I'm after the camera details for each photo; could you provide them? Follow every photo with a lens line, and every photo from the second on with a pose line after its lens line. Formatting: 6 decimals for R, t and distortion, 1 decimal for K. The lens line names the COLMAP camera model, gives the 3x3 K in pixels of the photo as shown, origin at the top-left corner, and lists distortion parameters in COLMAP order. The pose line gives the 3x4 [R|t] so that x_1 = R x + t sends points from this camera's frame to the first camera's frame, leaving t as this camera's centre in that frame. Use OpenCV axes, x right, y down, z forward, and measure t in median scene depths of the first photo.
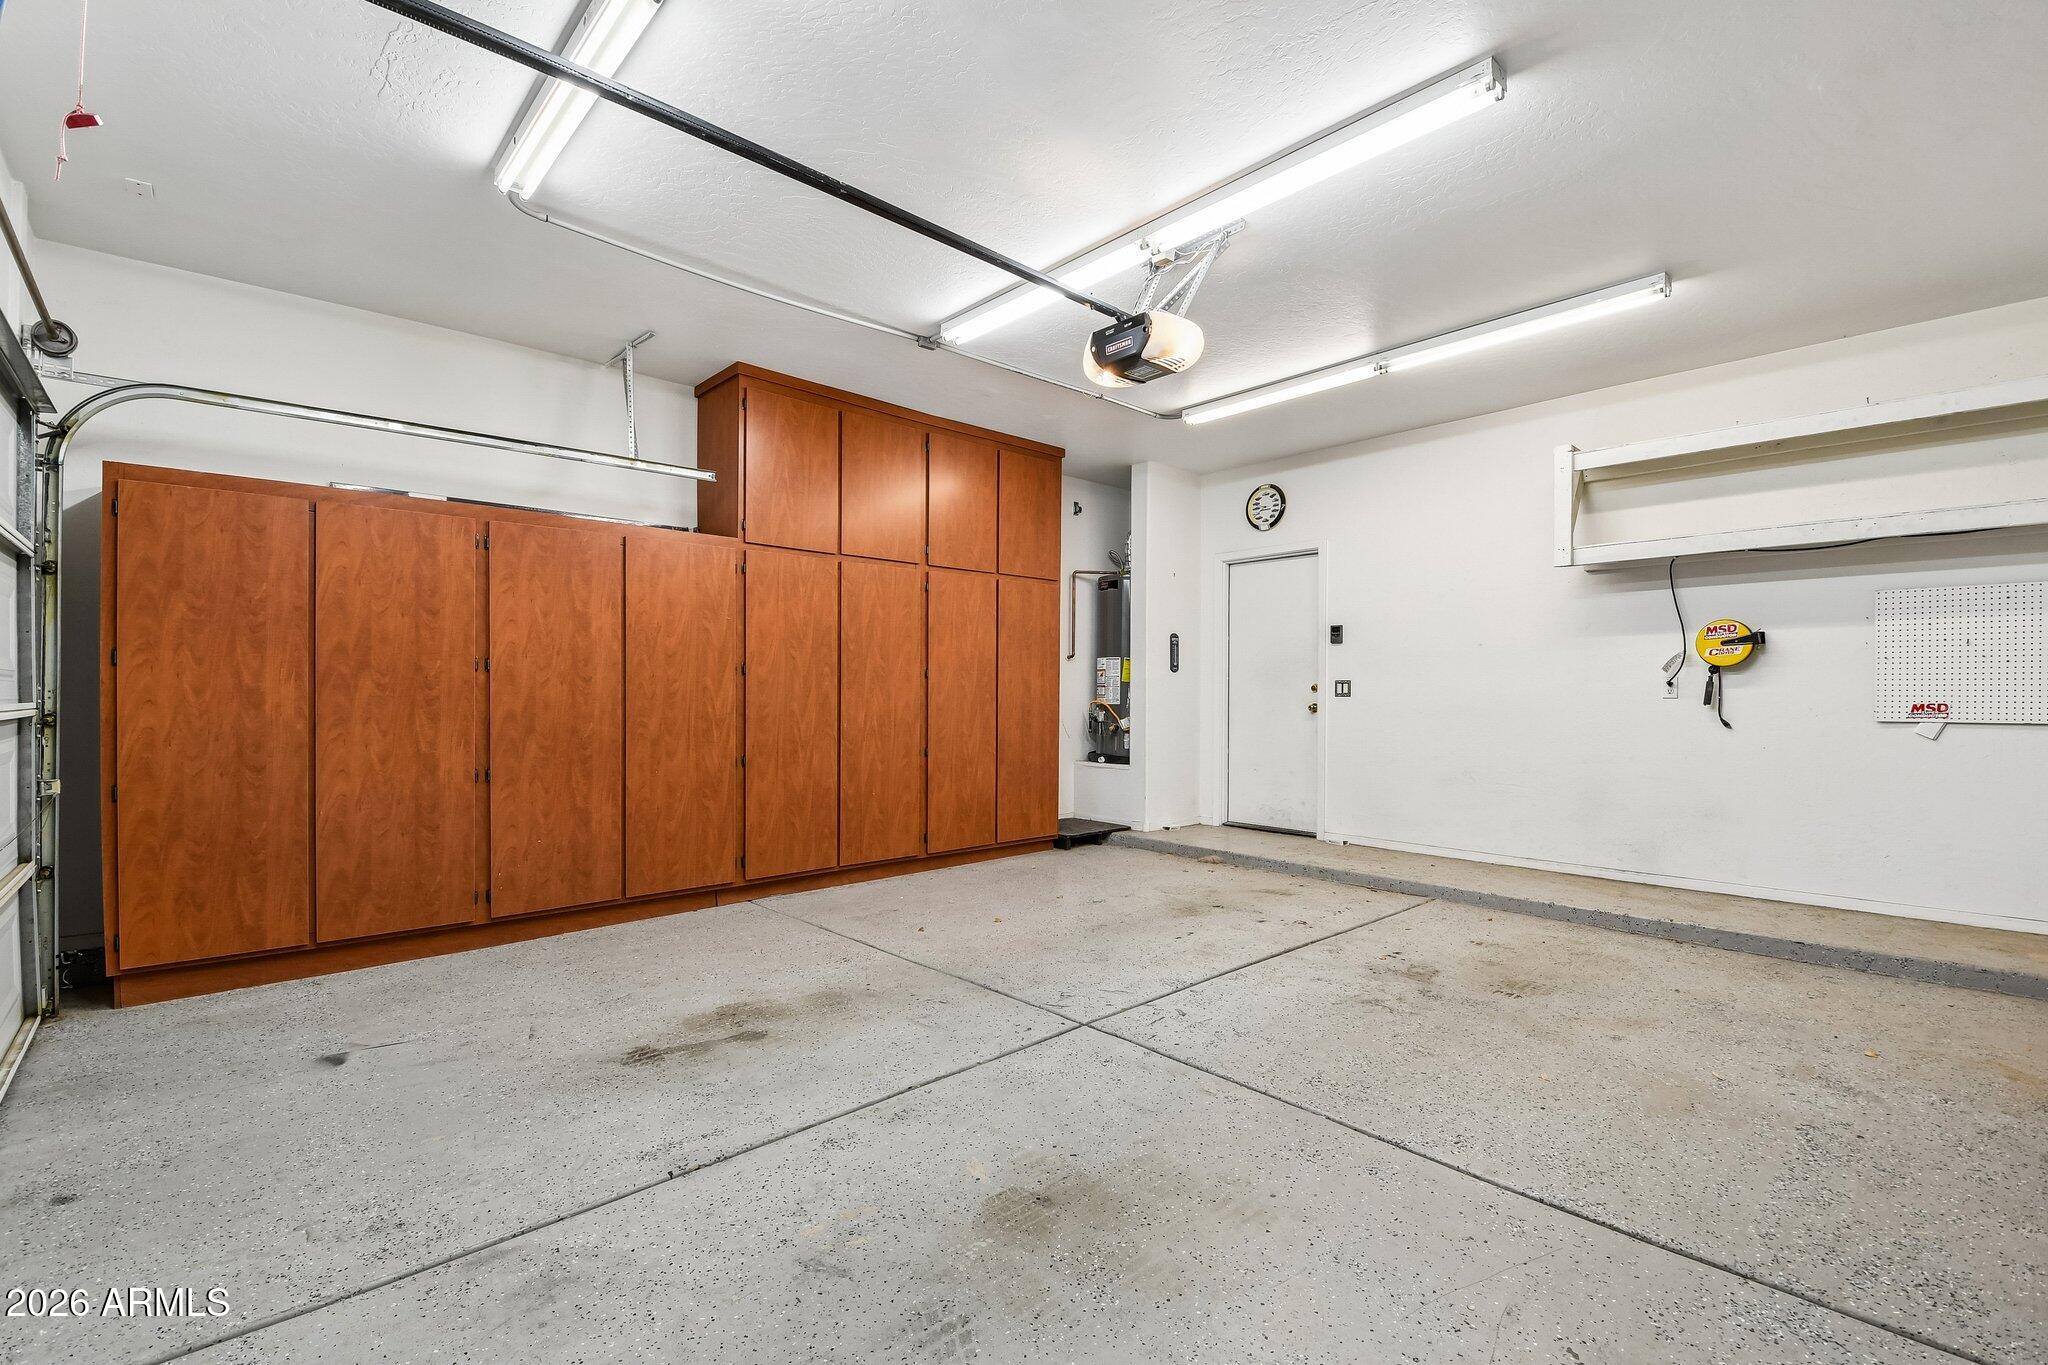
lens RADIAL K [[909.5, 0, 1017.0], [0, 909.5, 692.0], [0, 0, 1]] dist [0.034476, 0.000022]
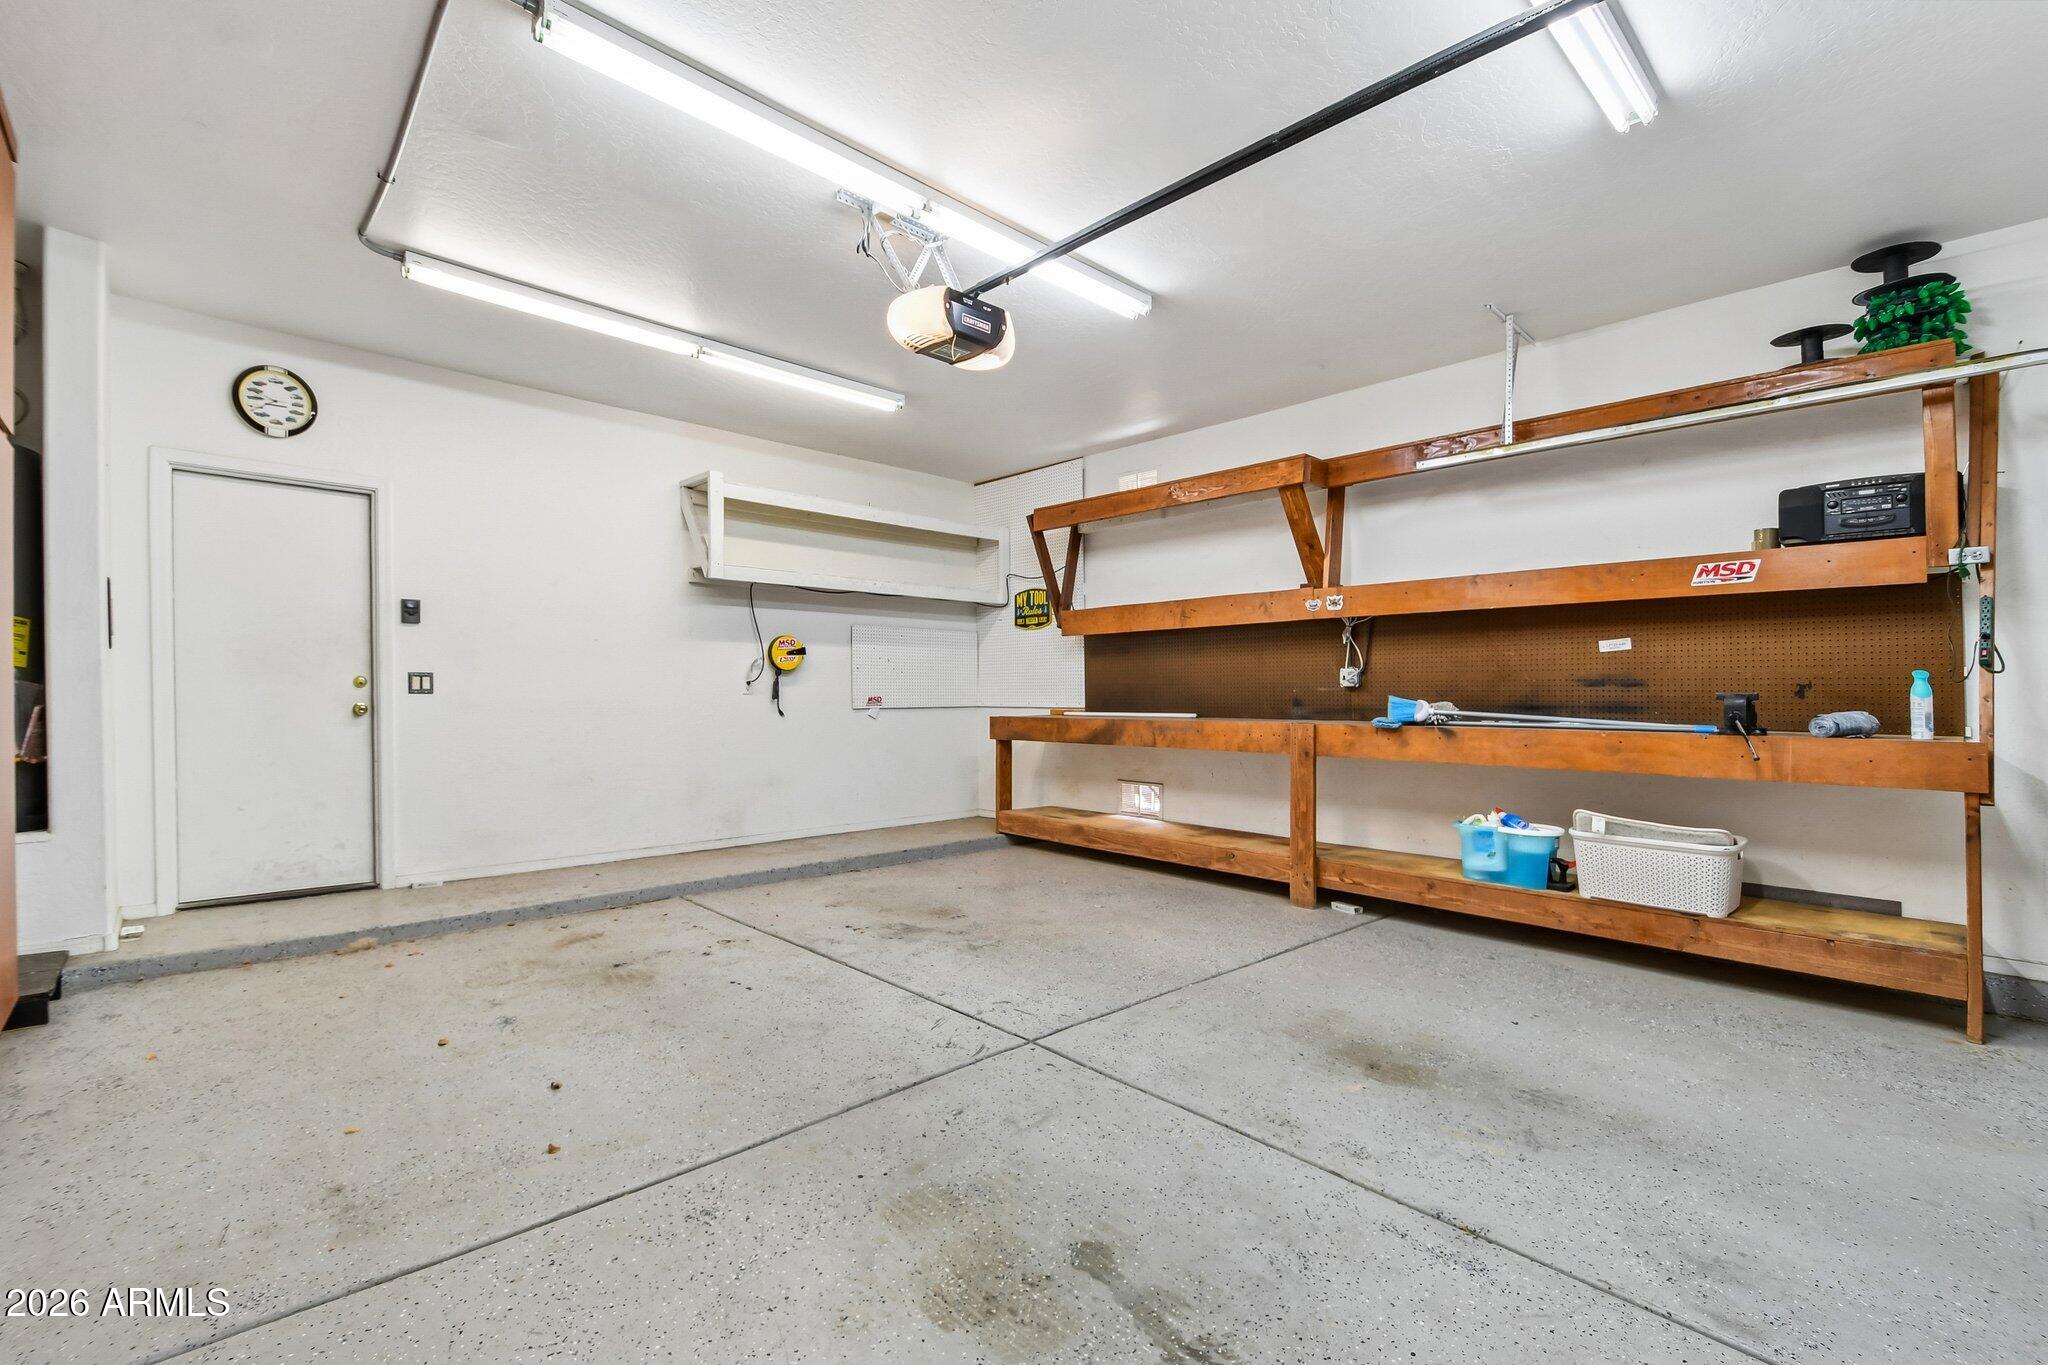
lens RADIAL K [[920.4, 0, 1027.9], [0, 920.4, 712.7], [0, 0, 1]] dist [0.002453, -0.000034]
pose [[-0.033154, -0.019917, 0.999252, -0.721390], [-0.001266, 0.999801, 0.019886, 0.008311], [-0.999449, -0.000606, -0.033172, 0.871072]]
